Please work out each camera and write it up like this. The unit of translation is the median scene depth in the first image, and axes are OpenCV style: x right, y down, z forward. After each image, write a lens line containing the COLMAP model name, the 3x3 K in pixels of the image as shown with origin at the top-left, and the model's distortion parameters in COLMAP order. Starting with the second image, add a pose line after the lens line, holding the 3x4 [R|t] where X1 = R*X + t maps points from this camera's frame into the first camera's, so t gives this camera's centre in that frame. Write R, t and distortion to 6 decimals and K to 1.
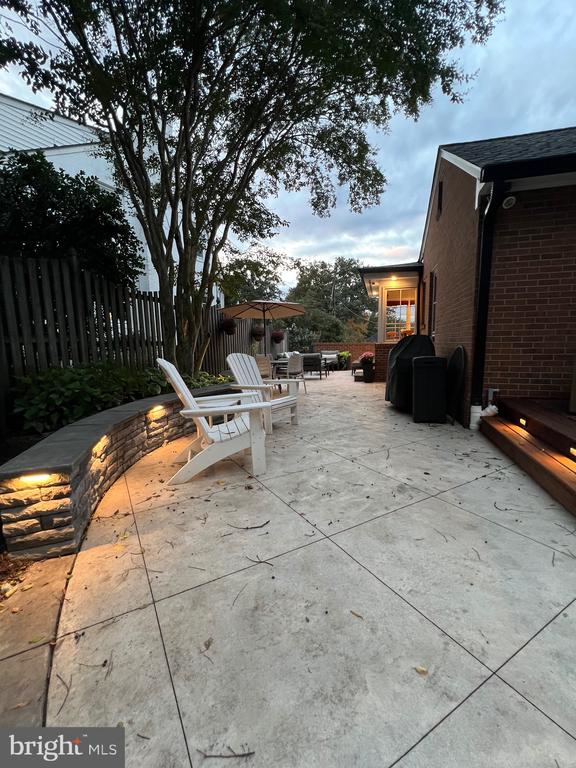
lens RADIAL K [[327.9, 0, 291.4], [0, 327.9, 382.2], [0, 0, 1]] dist [-0.002821, -0.000197]
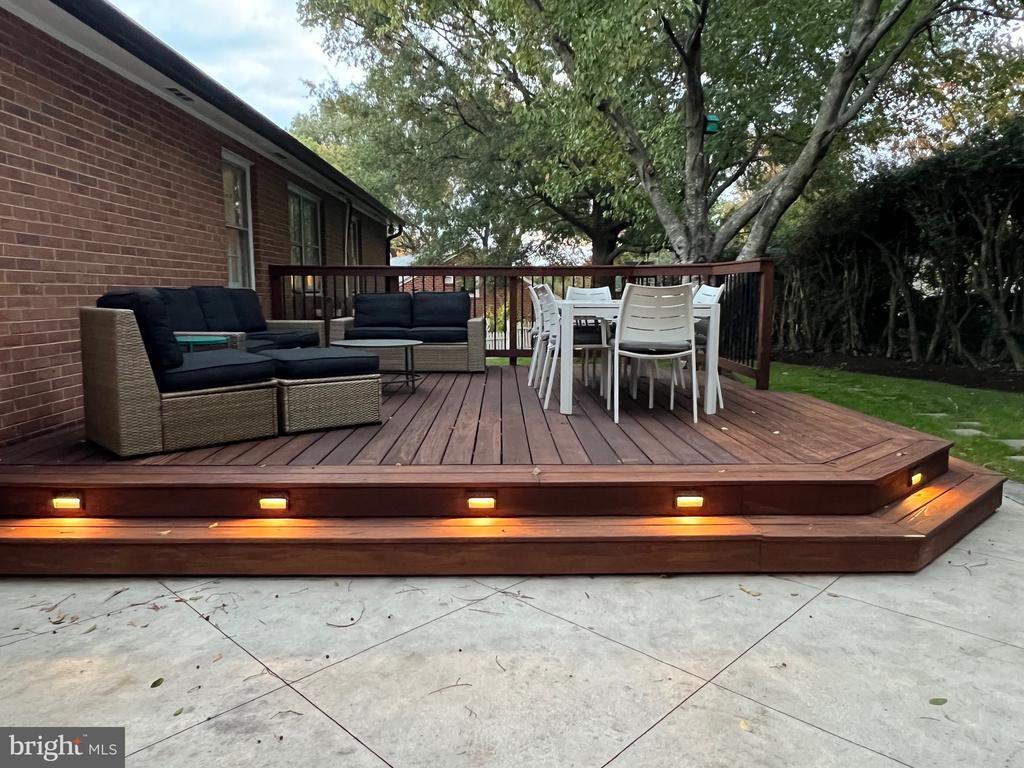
lens RADIAL K [[710.2, 0, 496.2], [0, 710.2, 383.2], [0, 0, 1]] dist [0.001236, -0.004620]
pose [[-0.251574, -0.108287, 0.961761, -0.321177], [0.128094, 0.981254, 0.143988, -0.094429], [-0.959324, 0.159420, -0.232987, 0.563076]]
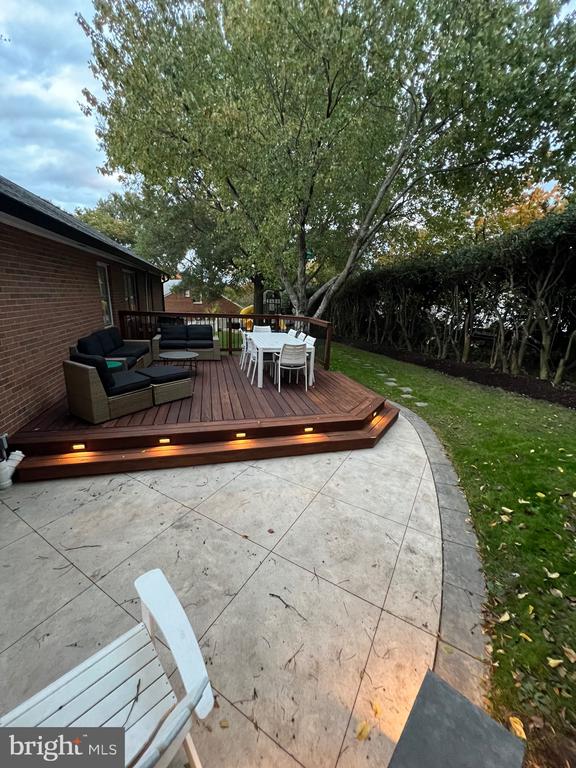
lens RADIAL K [[309.2, 0, 288.0], [0, 309.2, 384.0], [0, 0, 1]] dist [-0.002547, -0.000175]
pose [[-0.488085, -0.247571, 0.836948, -0.455401], [0.079713, 0.942275, 0.325213, -0.341634], [-0.869149, 0.225447, -0.440175, 0.697804]]
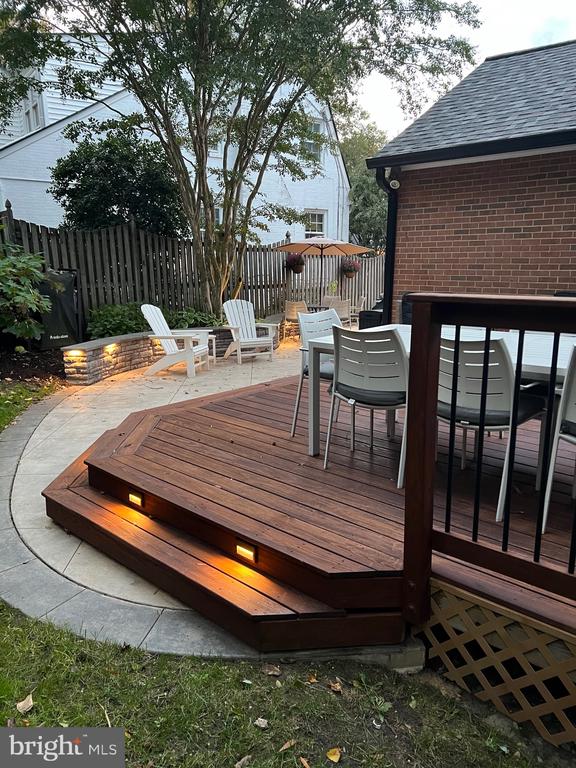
lens RADIAL K [[555.4, 0, 288.0], [0, 555.4, 384.0], [0, 0, 1]] dist [0.070334, -0.000926]
pose [[0.891662, 0.106917, -0.439896, 1.225501], [-0.062865, 0.991539, 0.113569, -0.030330], [0.448317, -0.073611, 0.890839, -1.005103]]
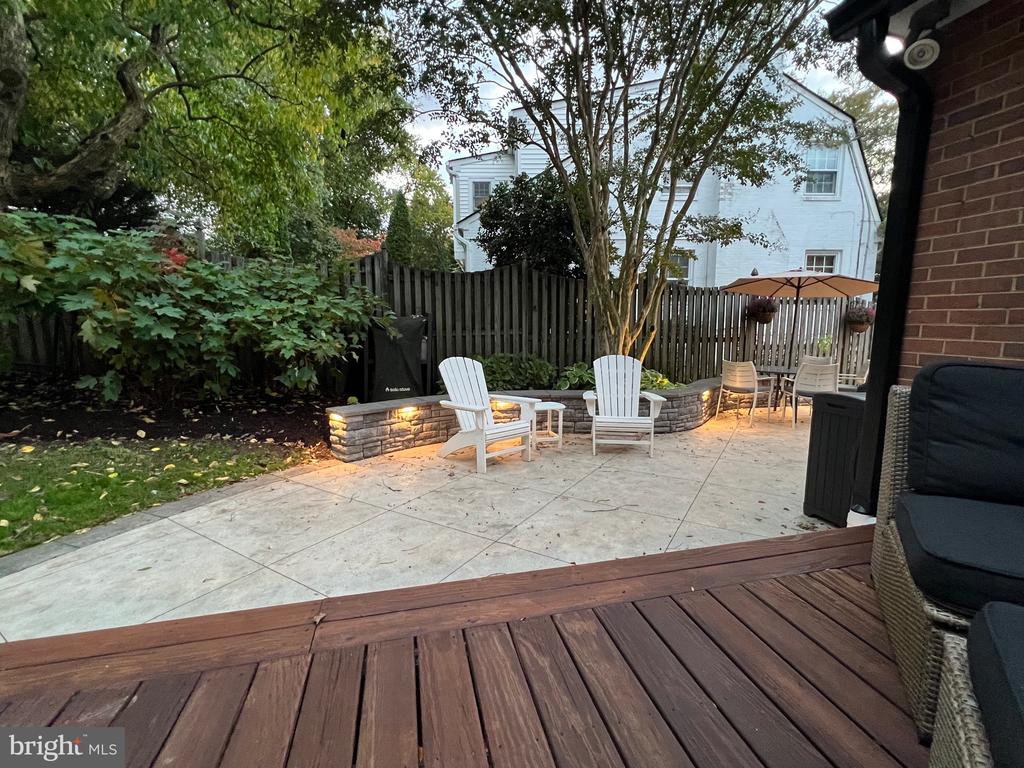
lens RADIAL K [[448.6, 0, 512.0], [0, 448.6, 384.0], [0, 0, 1]] dist [-0.000316, 0.000124]
pose [[0.482488, 0.135341, -0.865383, 0.909816], [-0.113133, 0.989344, 0.091651, -0.116988], [0.868566, 0.053683, 0.492658, 0.267049]]
